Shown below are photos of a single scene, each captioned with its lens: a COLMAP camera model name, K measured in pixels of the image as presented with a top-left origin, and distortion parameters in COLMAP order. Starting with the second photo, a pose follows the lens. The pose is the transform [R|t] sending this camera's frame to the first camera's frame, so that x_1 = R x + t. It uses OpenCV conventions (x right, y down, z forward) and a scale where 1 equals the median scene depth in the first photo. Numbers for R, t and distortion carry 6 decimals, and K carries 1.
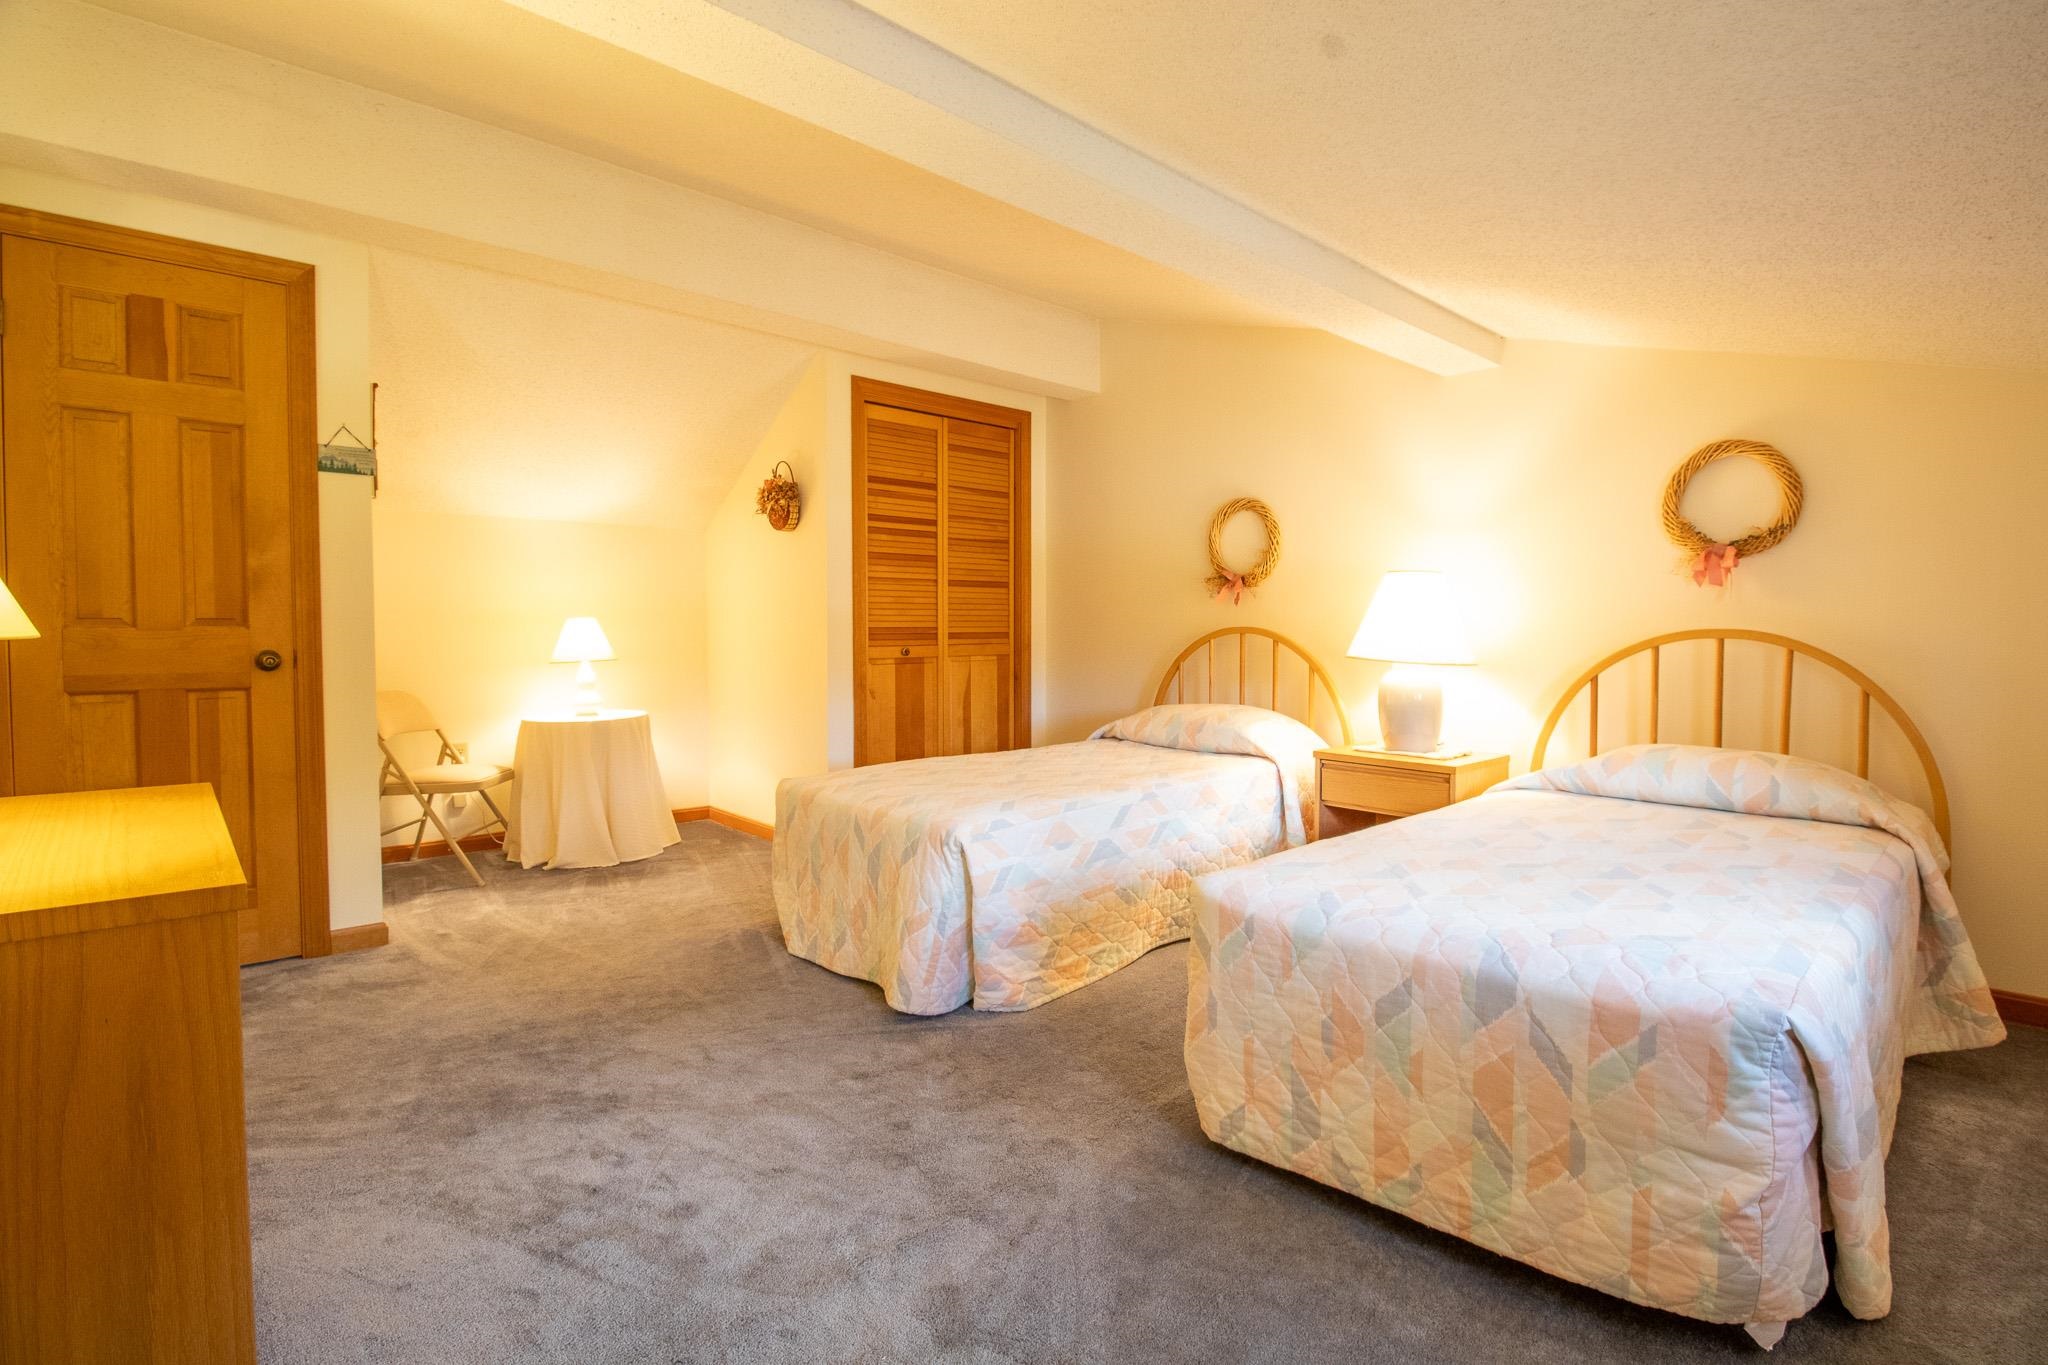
lens RADIAL K [[974.2, 0, 1057.6], [0, 974.2, 656.1], [0, 0, 1]] dist [-0.011988, -0.001058]
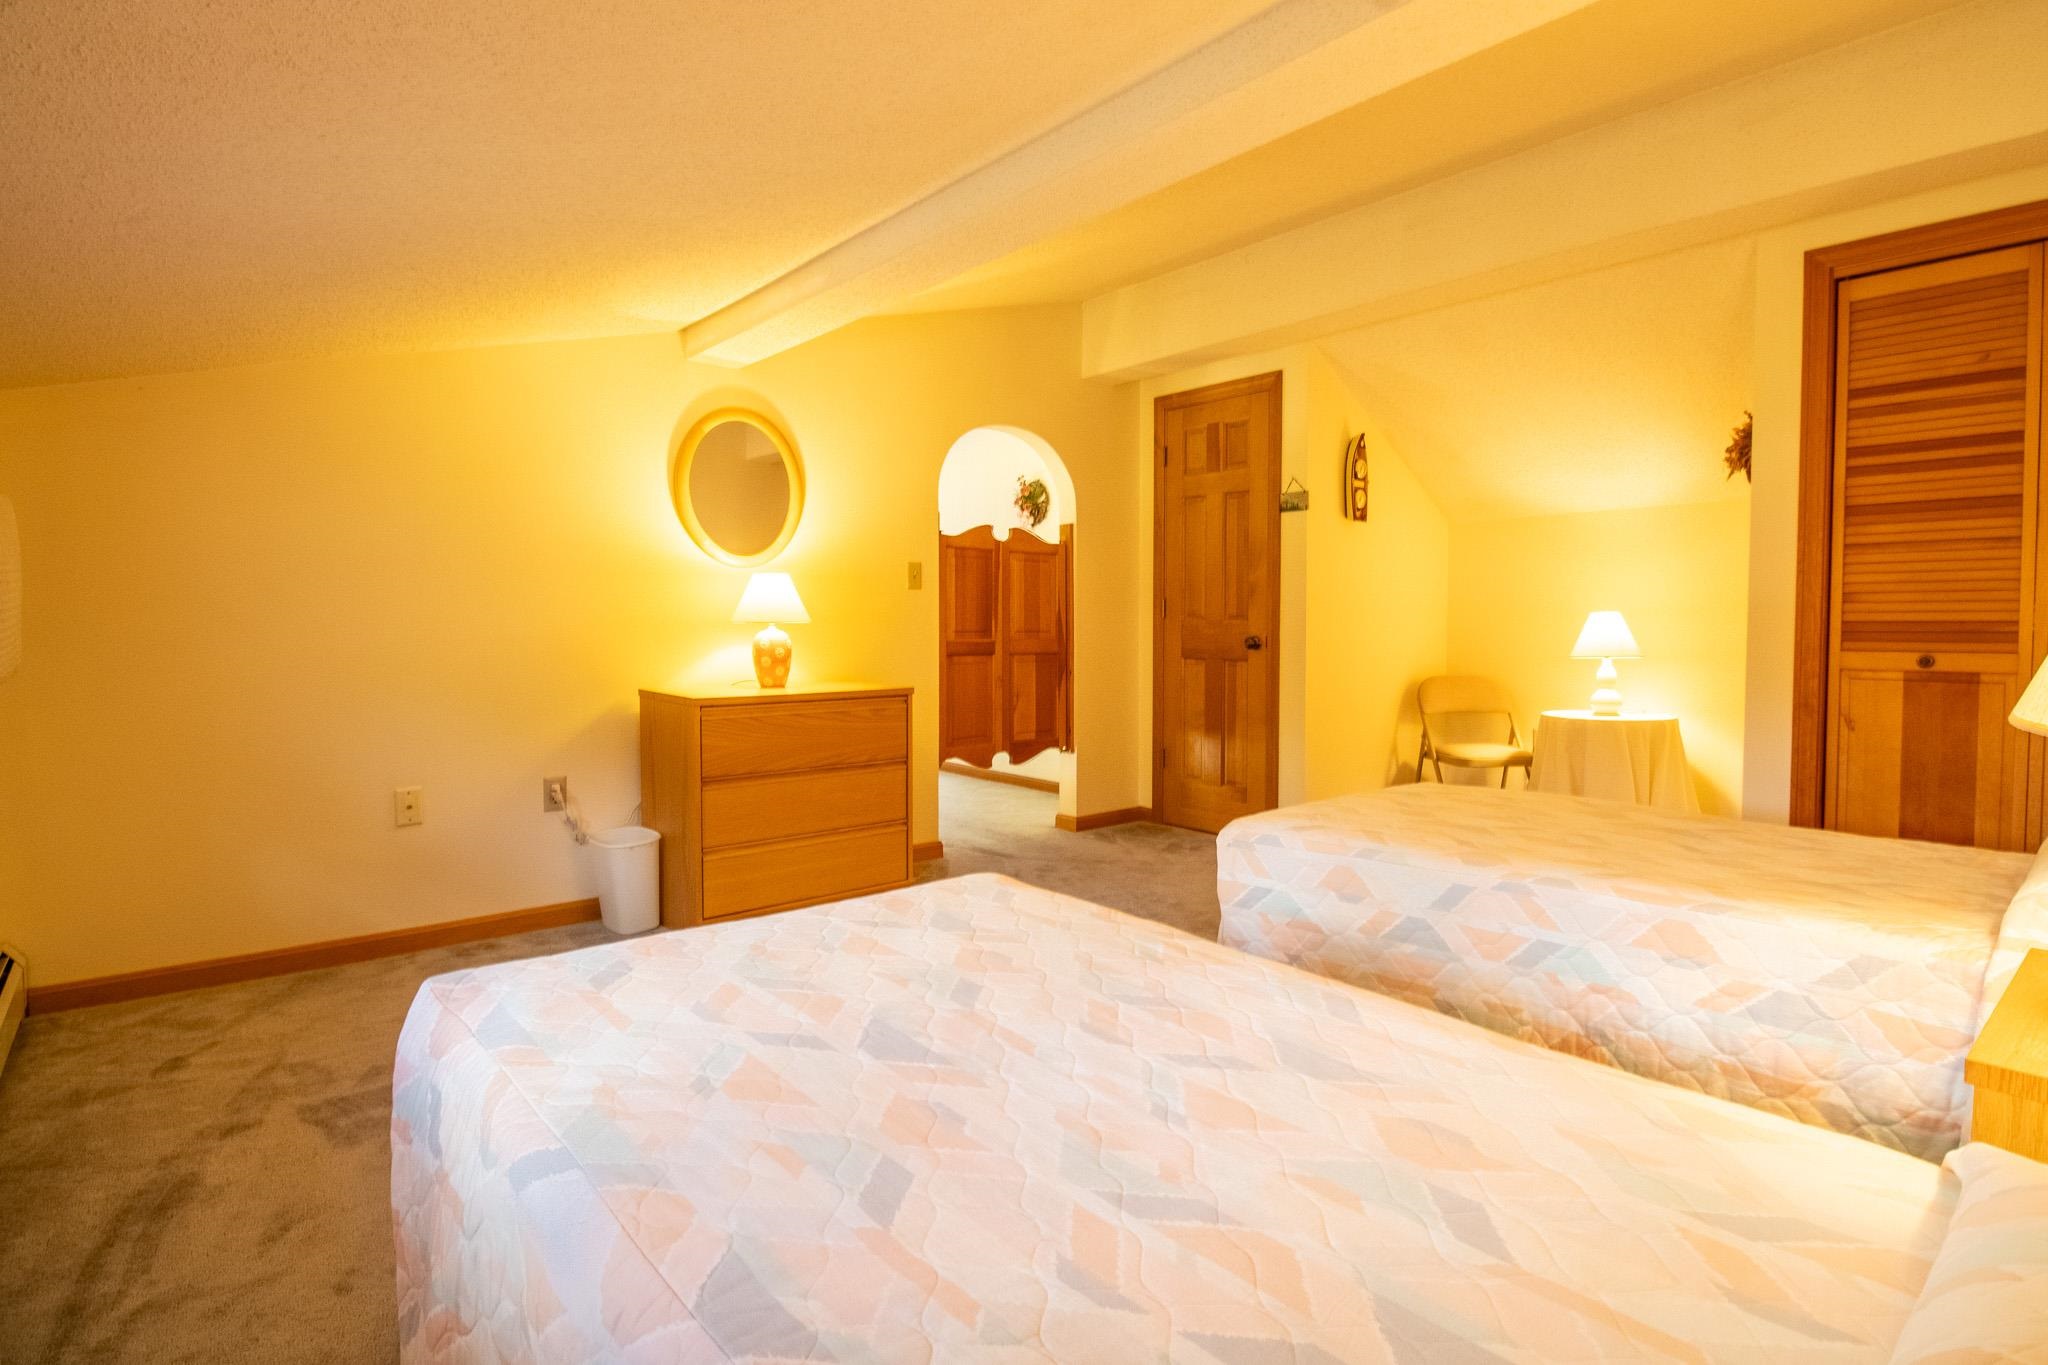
lens RADIAL K [[974.2, 0, 1009.3], [0, 974.2, 668.7], [0, 0, 1]] dist [-0.011988, -0.001058]
pose [[-0.061459, 0.048039, -0.996953, 0.754032], [-0.030412, 0.998287, 0.049978, -0.019718], [0.997646, 0.033391, -0.059893, 0.726636]]
